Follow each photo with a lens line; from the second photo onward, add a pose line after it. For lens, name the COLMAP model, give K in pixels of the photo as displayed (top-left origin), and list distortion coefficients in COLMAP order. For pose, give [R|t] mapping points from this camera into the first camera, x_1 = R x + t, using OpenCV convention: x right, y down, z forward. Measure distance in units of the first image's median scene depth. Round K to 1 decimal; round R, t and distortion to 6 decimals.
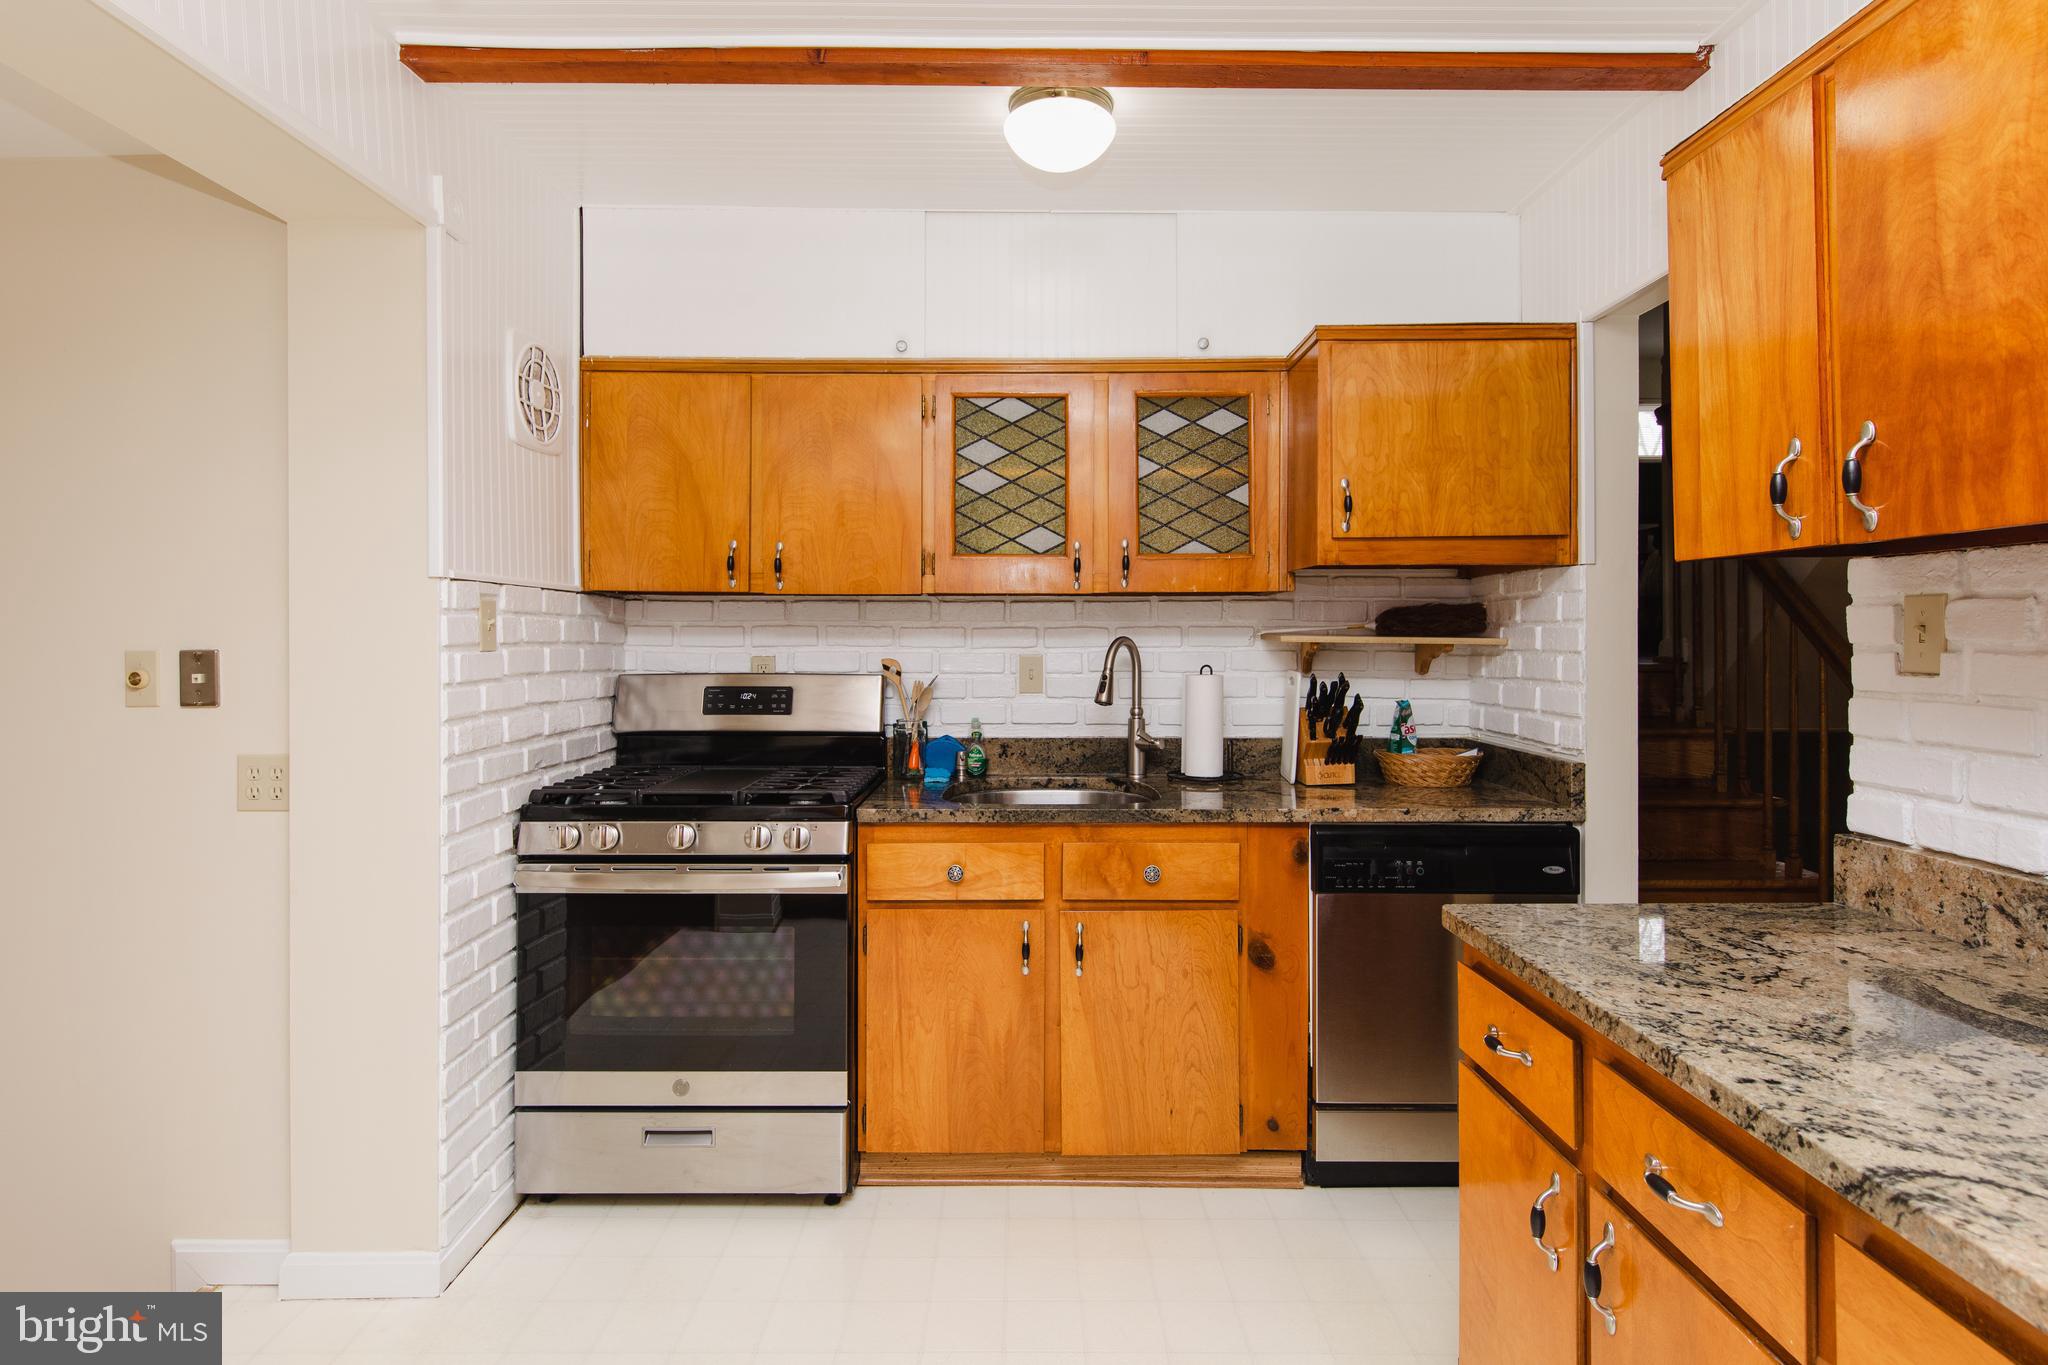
lens RADIAL K [[1038.6, 0, 1001.3], [0, 1038.6, 639.9], [0, 0, 1]] dist [0.007320, 0.001078]
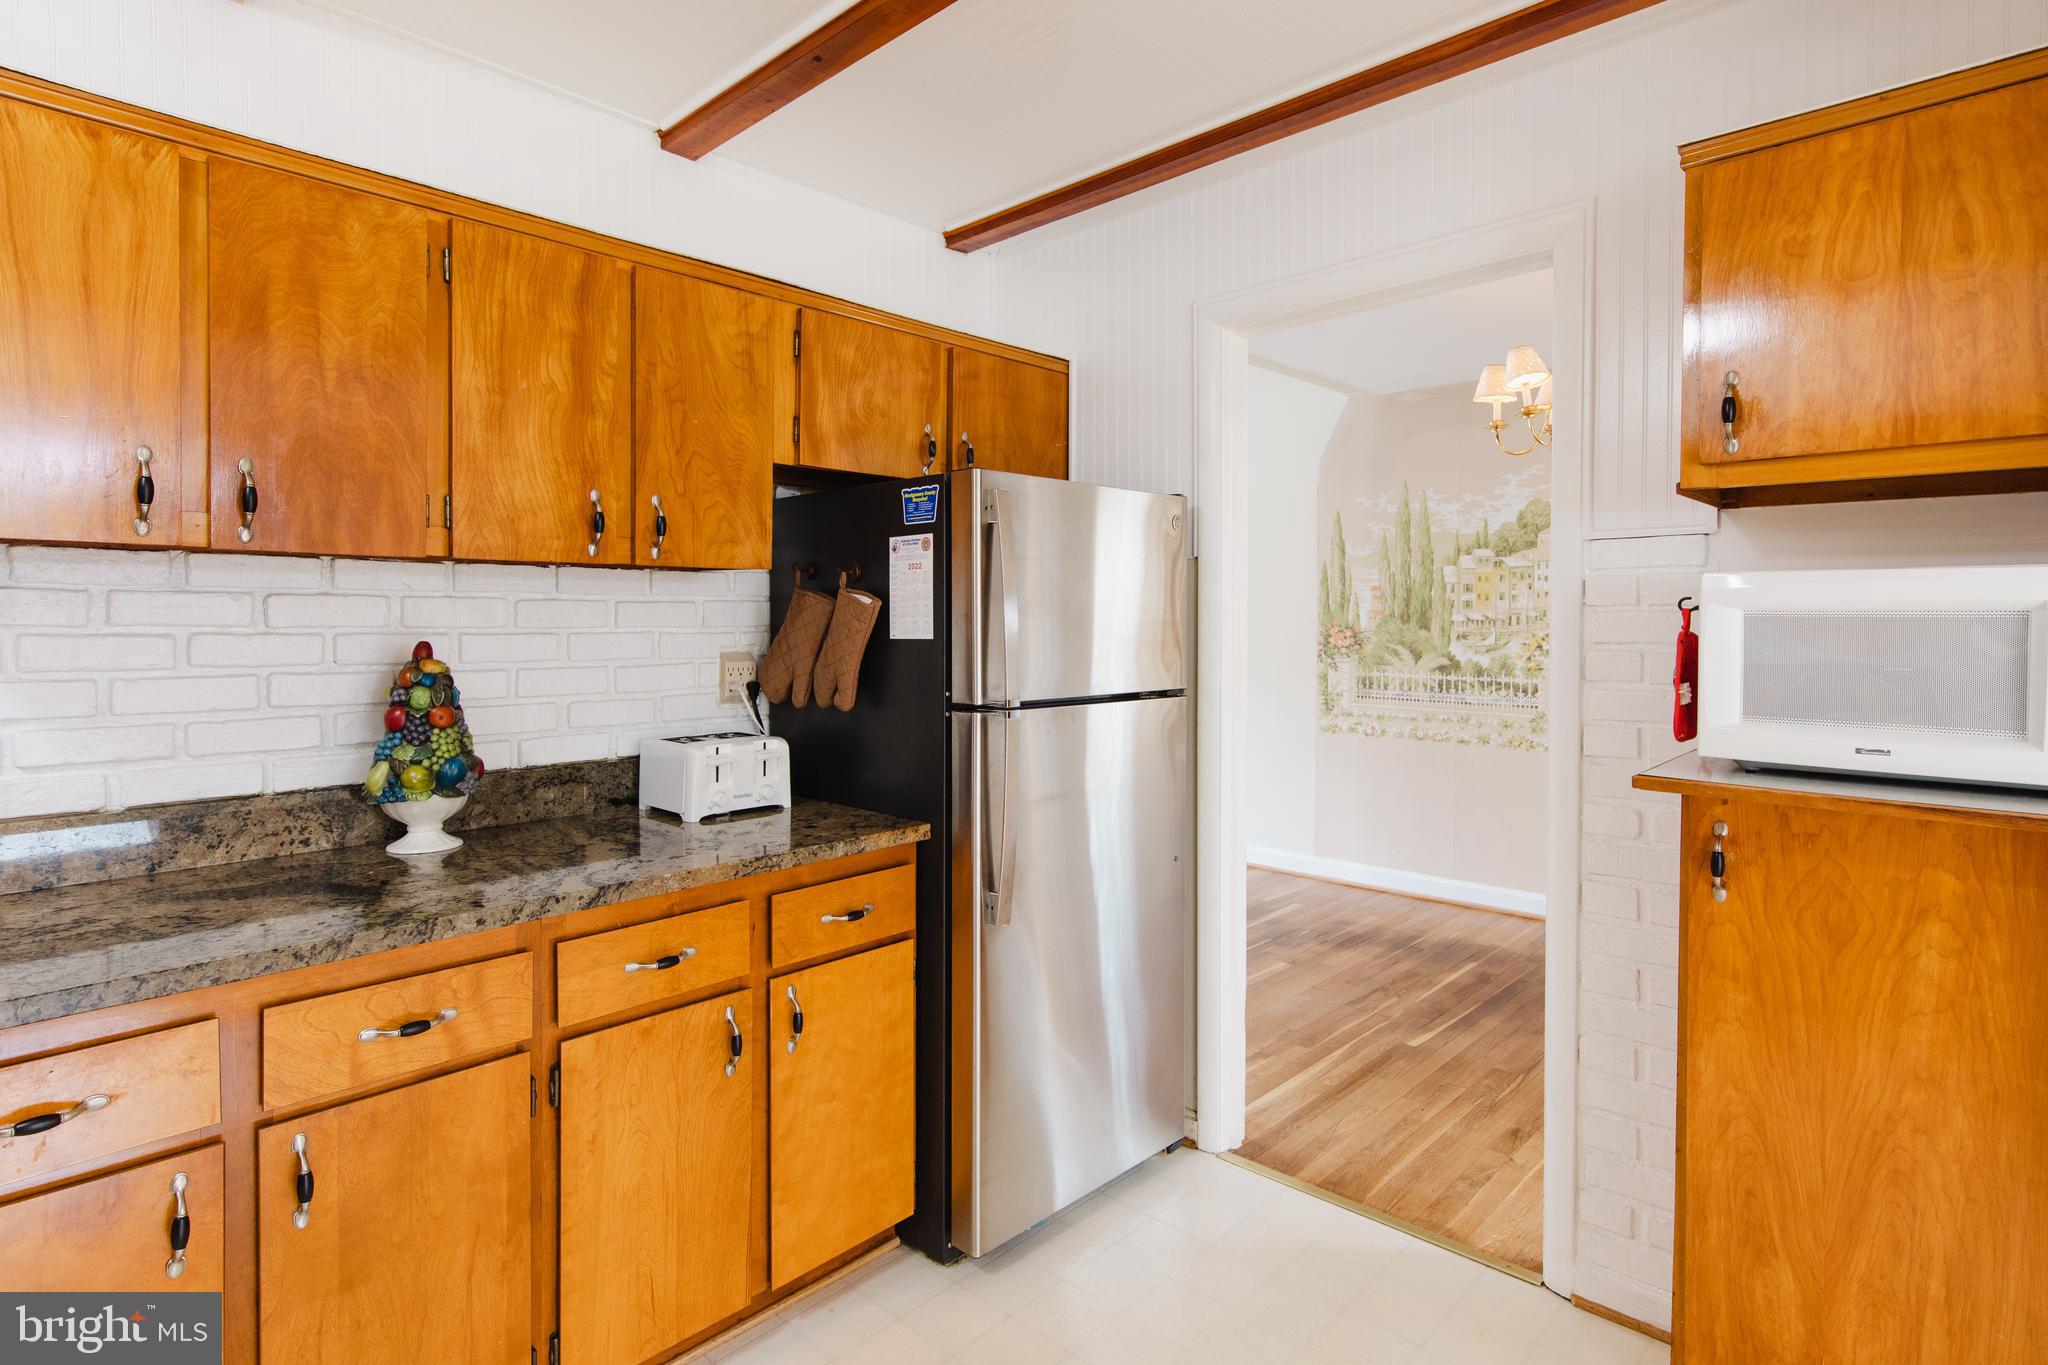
lens RADIAL K [[1038.6, 0, 1021.1], [0, 1038.6, 635.0], [0, 0, 1]] dist [0.007320, 0.001078]
pose [[-0.726088, -0.003812, 0.687591, -0.352256], [0.003711, 0.999948, 0.009463, 0.002217], [-0.687591, 0.009423, -0.726037, 0.583525]]
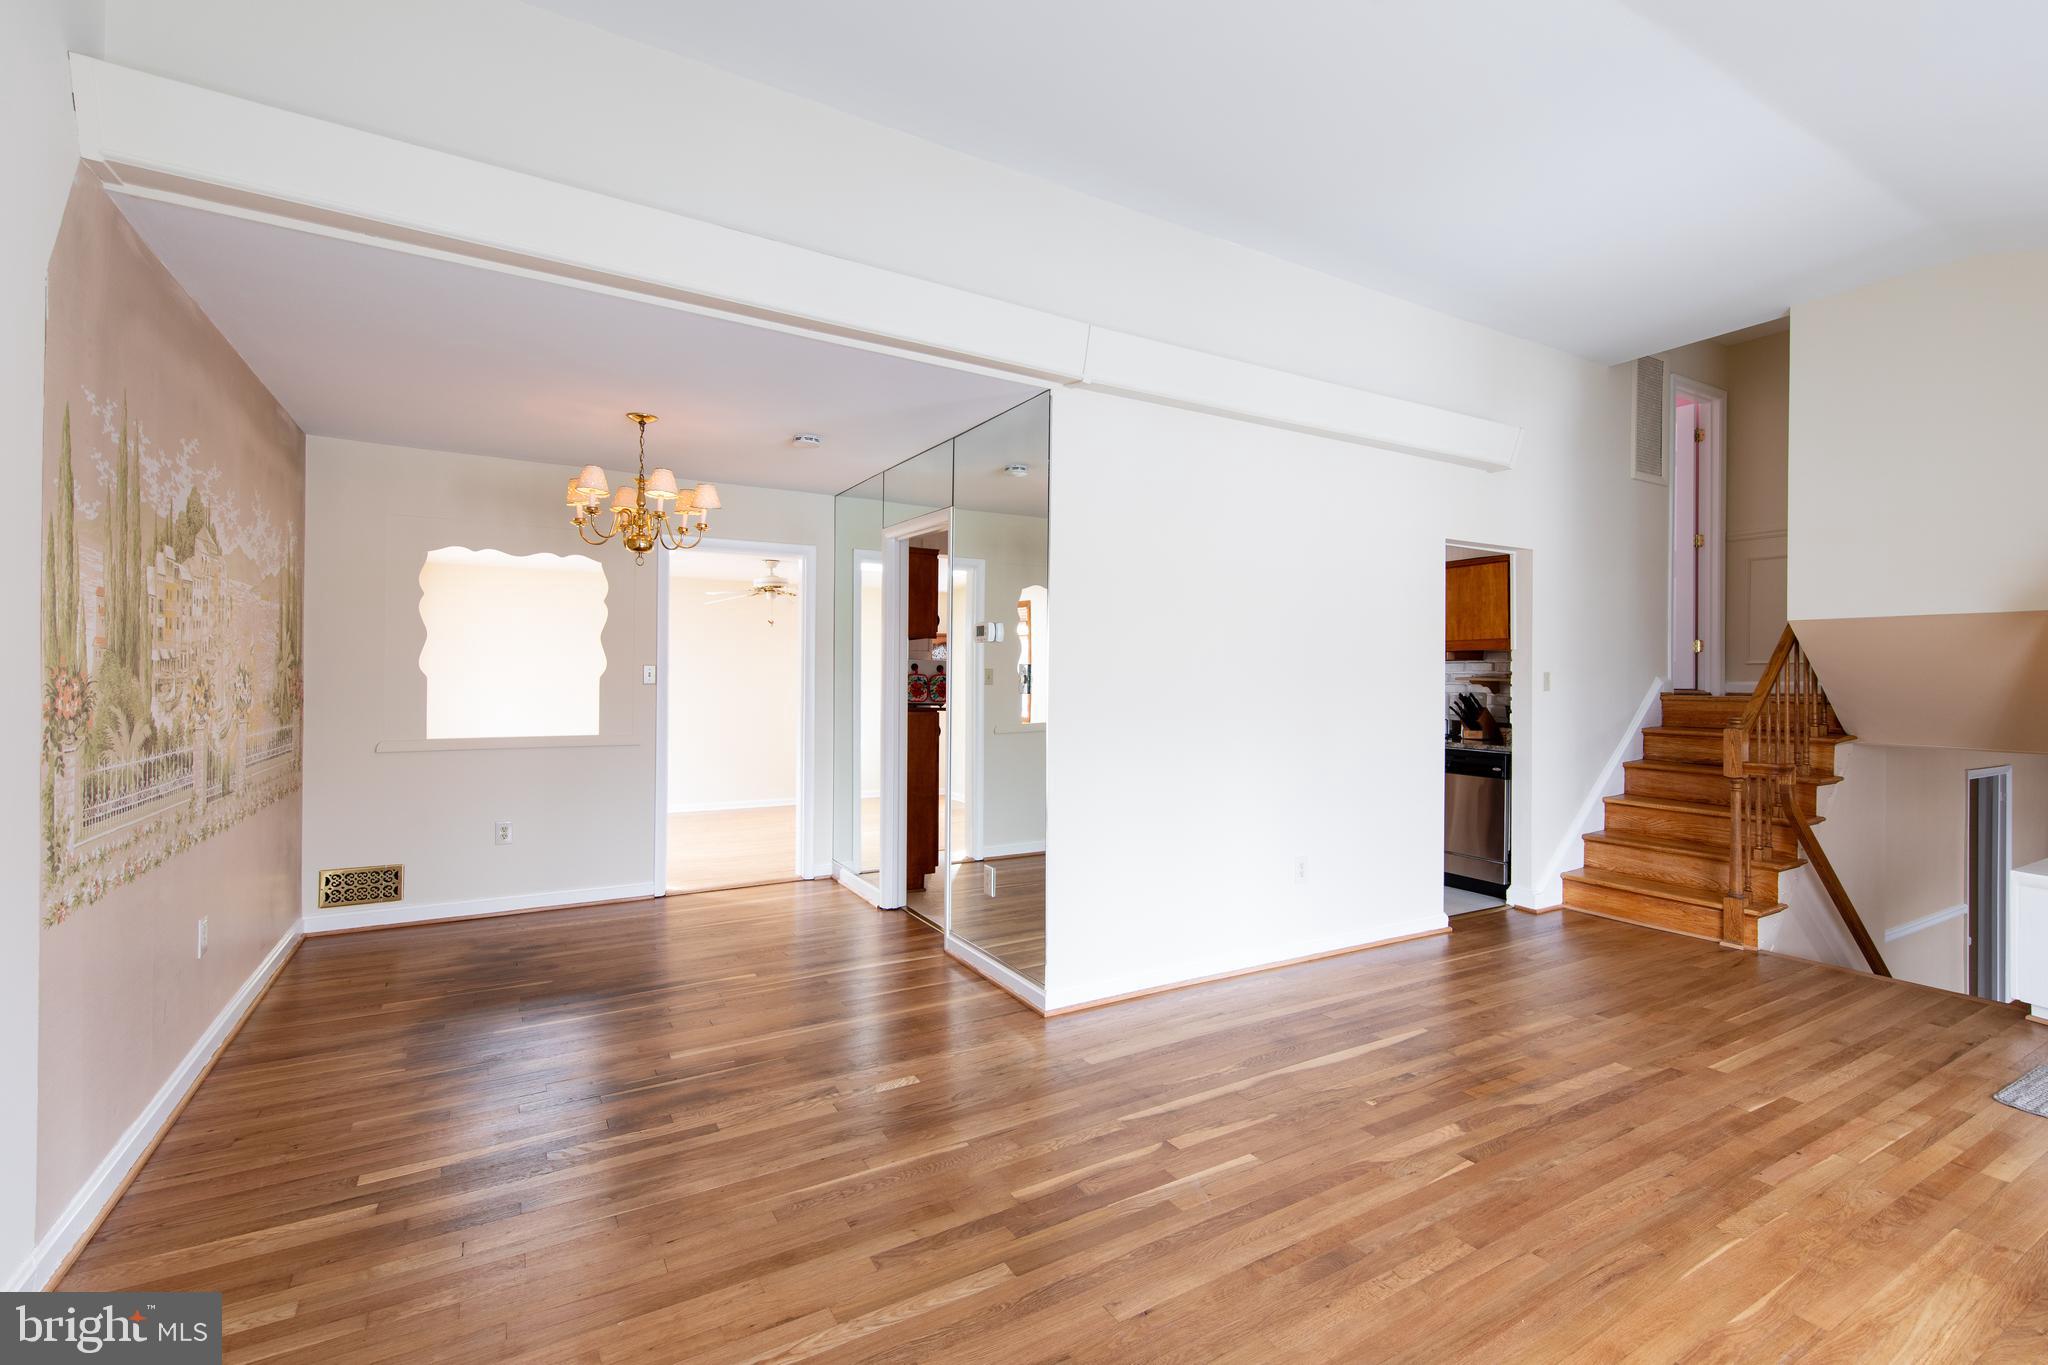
lens RADIAL K [[907.6, 0, 1022.2], [0, 907.6, 677.0], [0, 0, 1]] dist [0.000482, 0.000047]
pose [[0.510209, 0.012159, -0.859965, 1.727986], [-0.013764, 0.999887, 0.005971, -0.004155], [0.859941, 0.008790, 0.510319, -1.065780]]
